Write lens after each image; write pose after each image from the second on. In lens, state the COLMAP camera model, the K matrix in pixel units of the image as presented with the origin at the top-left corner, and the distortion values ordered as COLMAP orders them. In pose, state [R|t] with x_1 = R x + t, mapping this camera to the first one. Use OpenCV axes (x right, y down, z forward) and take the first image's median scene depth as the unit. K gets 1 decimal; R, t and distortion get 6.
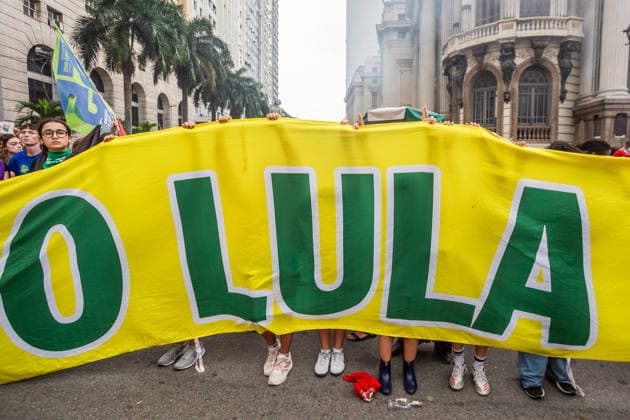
lens RADIAL K [[386.3, 0, 315.0], [0, 386.3, 210.0], [0, 0, 1]] dist [0.000690, 0.000655]
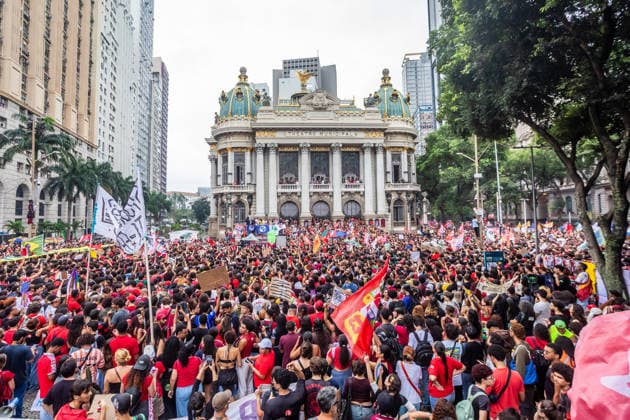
lens RADIAL K [[386.3, 0, 315.0], [0, 386.3, 210.0], [0, 0, 1]] dist [0.000690, 0.000655]
pose [[0.972078, -0.009734, 0.234456, 0.098257], [0.042959, 0.989636, -0.137025, 0.018571], [-0.230692, 0.143271, 0.962421, -0.385759]]
